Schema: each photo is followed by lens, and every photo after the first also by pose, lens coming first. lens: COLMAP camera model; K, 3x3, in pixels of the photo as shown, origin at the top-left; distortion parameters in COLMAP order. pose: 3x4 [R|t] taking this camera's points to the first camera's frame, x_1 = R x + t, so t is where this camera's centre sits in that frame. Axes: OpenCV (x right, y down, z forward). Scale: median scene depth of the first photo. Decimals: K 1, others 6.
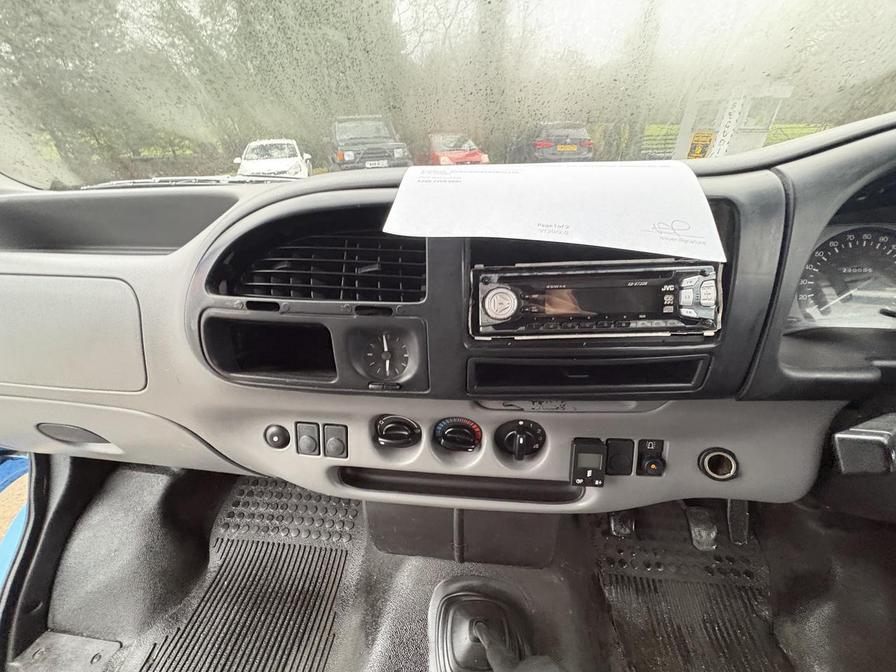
lens RADIAL K [[358.7, 0, 448.0], [0, 358.7, 336.0], [0, 0, 1]] dist [-0.000348, 0.000045]
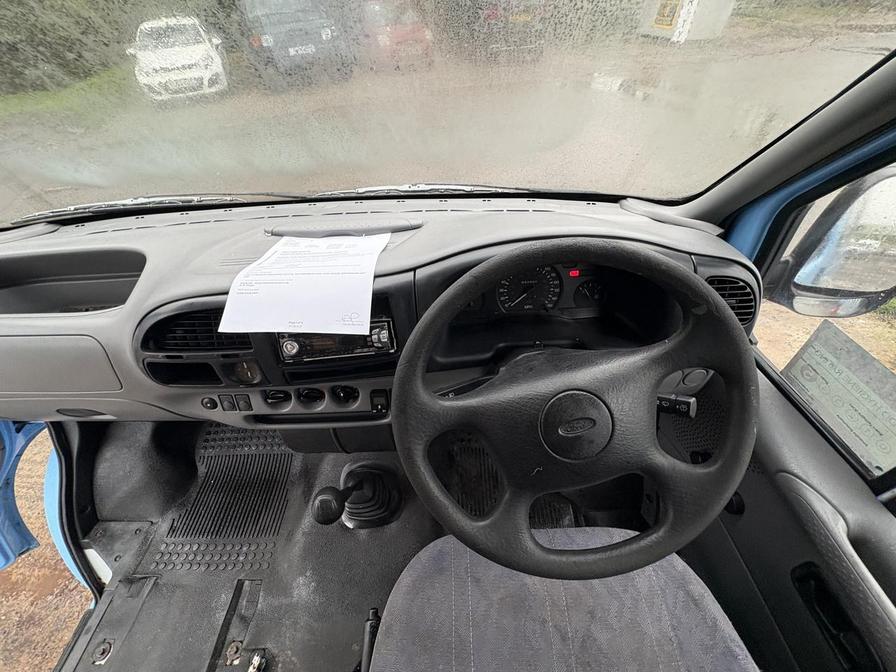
lens RADIAL K [[358.7, 0, 448.0], [0, 358.7, 336.0], [0, 0, 1]] dist [-0.000348, 0.000045]
pose [[0.993446, -0.094946, 0.063650, 0.591277], [0.075133, 0.962034, 0.262386, -0.403164], [-0.086146, -0.255884, 0.962861, -0.688695]]
